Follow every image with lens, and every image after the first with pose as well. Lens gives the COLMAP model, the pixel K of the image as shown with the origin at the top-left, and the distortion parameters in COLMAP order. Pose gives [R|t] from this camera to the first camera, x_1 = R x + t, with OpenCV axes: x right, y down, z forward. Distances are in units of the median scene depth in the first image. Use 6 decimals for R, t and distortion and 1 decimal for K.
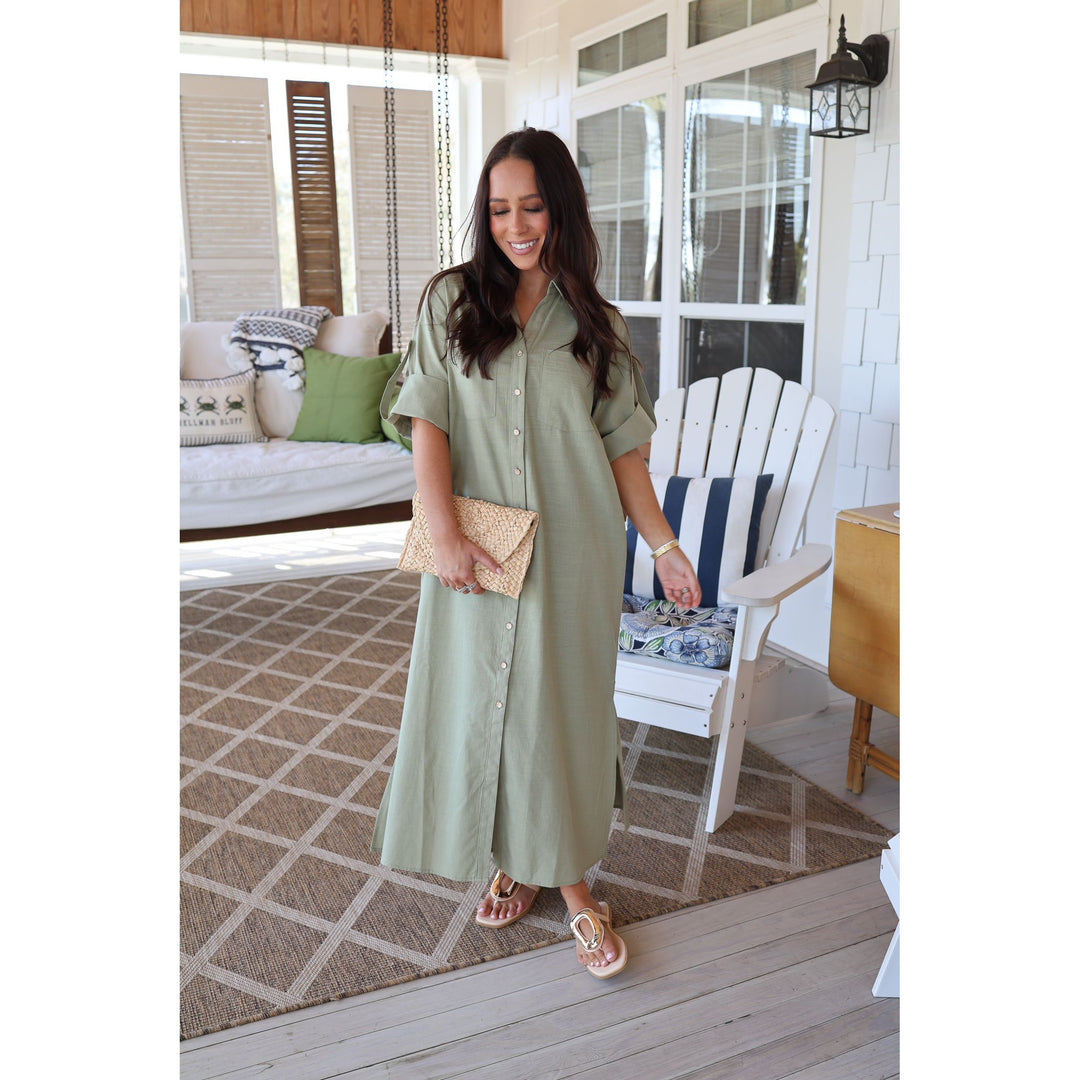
lens RADIAL K [[1092.9, 0, 540.0], [0, 1092.9, 540.0], [0, 0, 1]] dist [-0.075194, 0.048410]
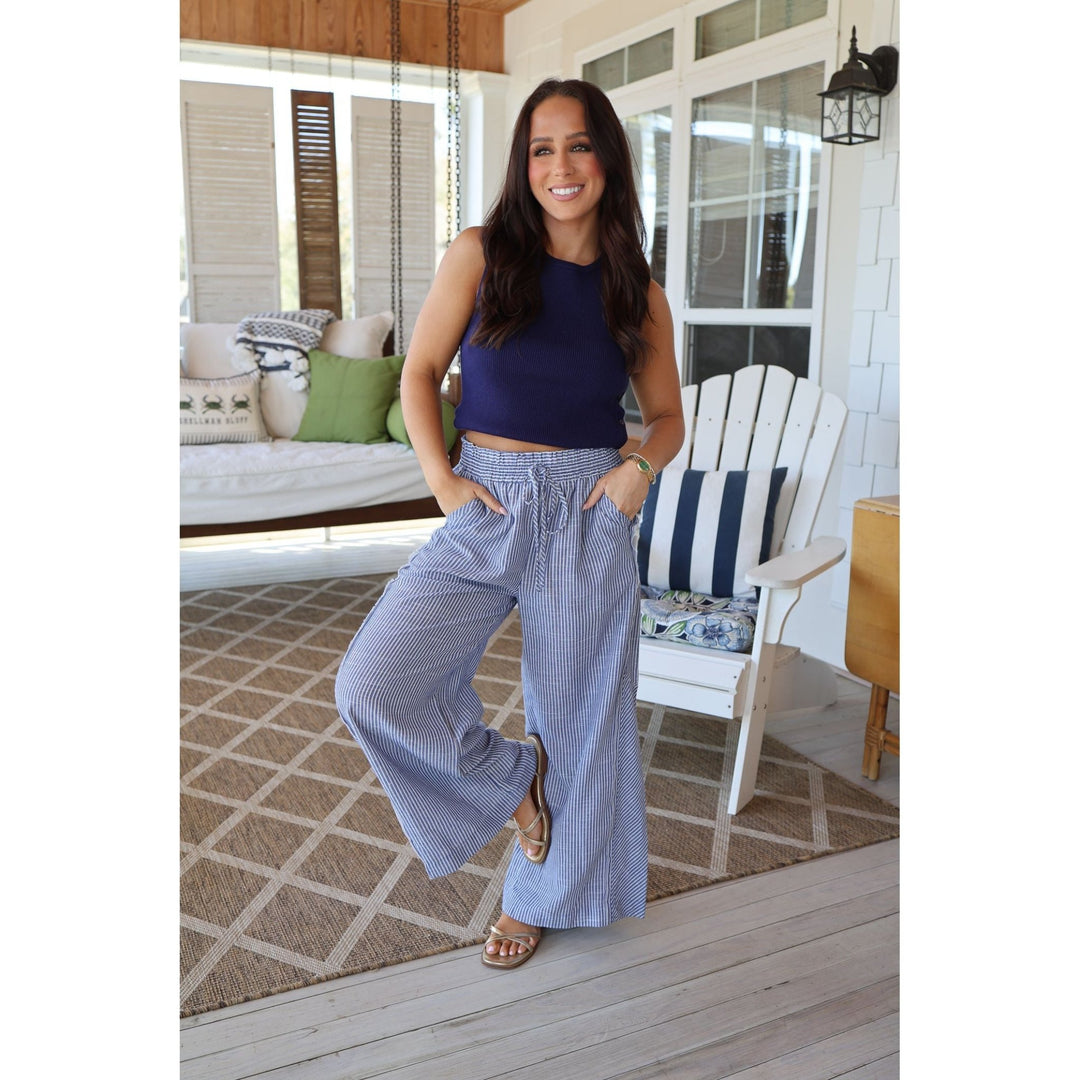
lens RADIAL K [[1088.0, 0, 540.0], [0, 1088.0, 540.0], [0, 0, 1]] dist [-0.069439, 0.019198]
pose [[0.999617, 0.009398, 0.026013, -0.033269], [-0.008761, 0.999661, -0.024518, 0.026454], [-0.026235, 0.024281, 0.999361, -0.004317]]
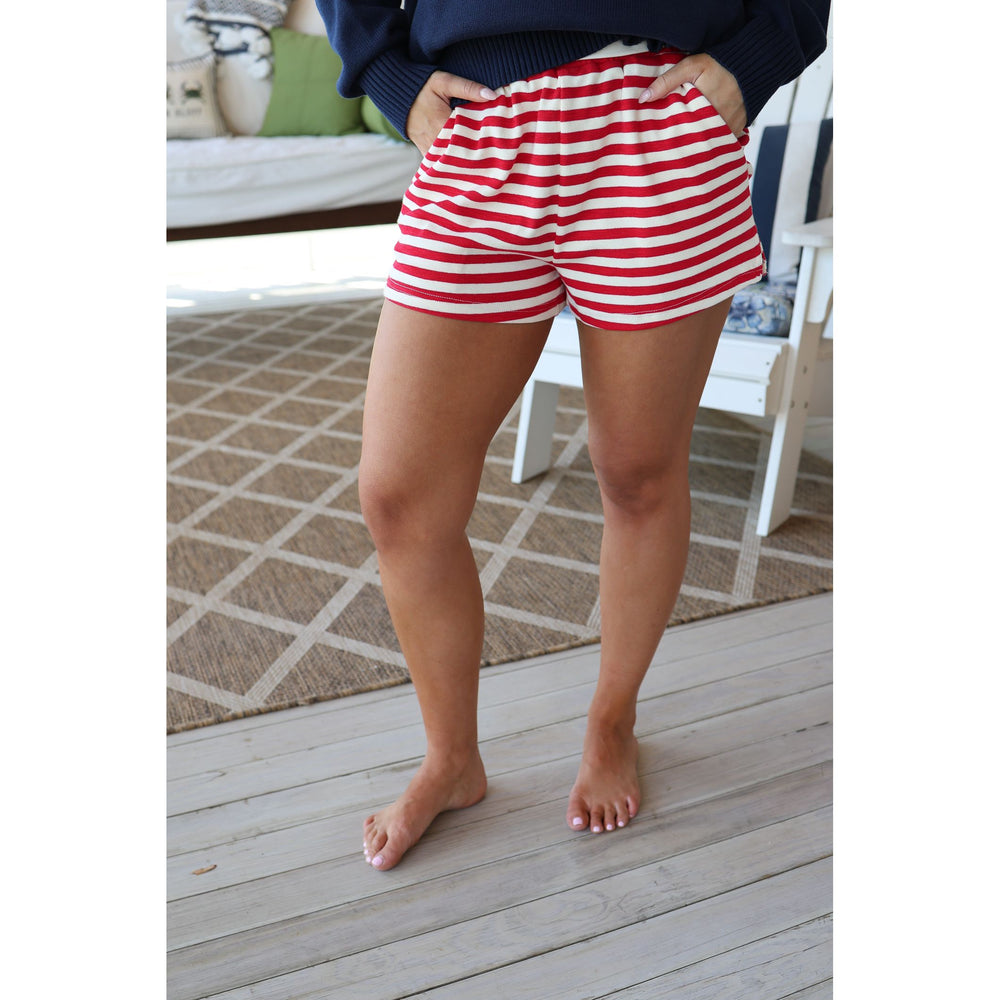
lens RADIAL K [[1155.7, 0, 508.9], [0, 1155.7, 481.6], [0, 0, 1]] dist [-0.086122, 0.056988]
pose [[0.999633, 0.000805, -0.027066, -0.007676], [0.002559, 0.992272, 0.124058, 0.078675], [0.026956, -0.124081, 0.991906, 0.089260]]
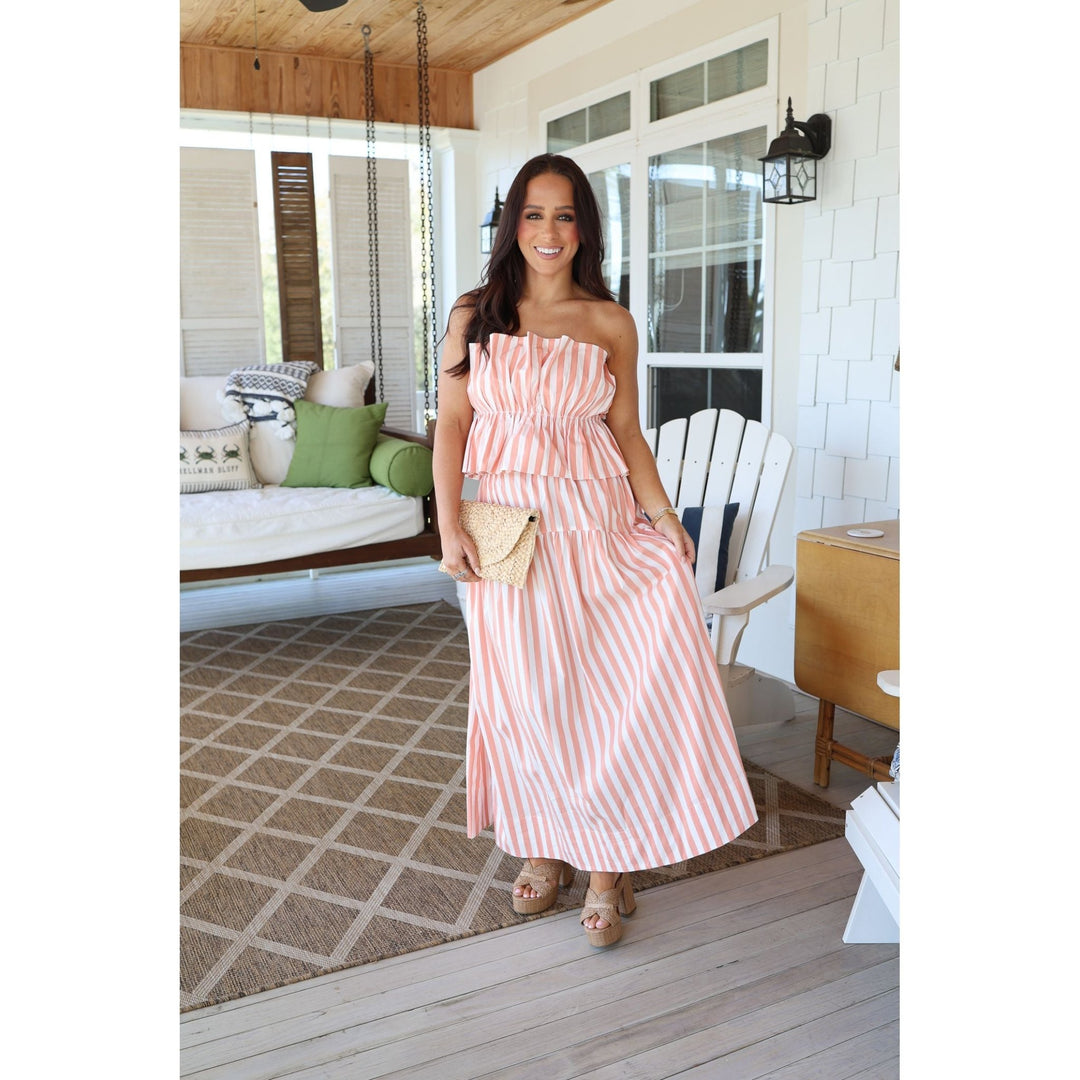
lens RADIAL K [[1100.5, 0, 538.0], [0, 1100.5, 543.5], [0, 0, 1]] dist [-0.080494, 0.037173]
pose [[0.999151, -0.017947, 0.037074, -0.026013], [0.019713, 0.998660, -0.047844, 0.023193], [-0.036166, 0.048534, 0.998167, -0.084016]]
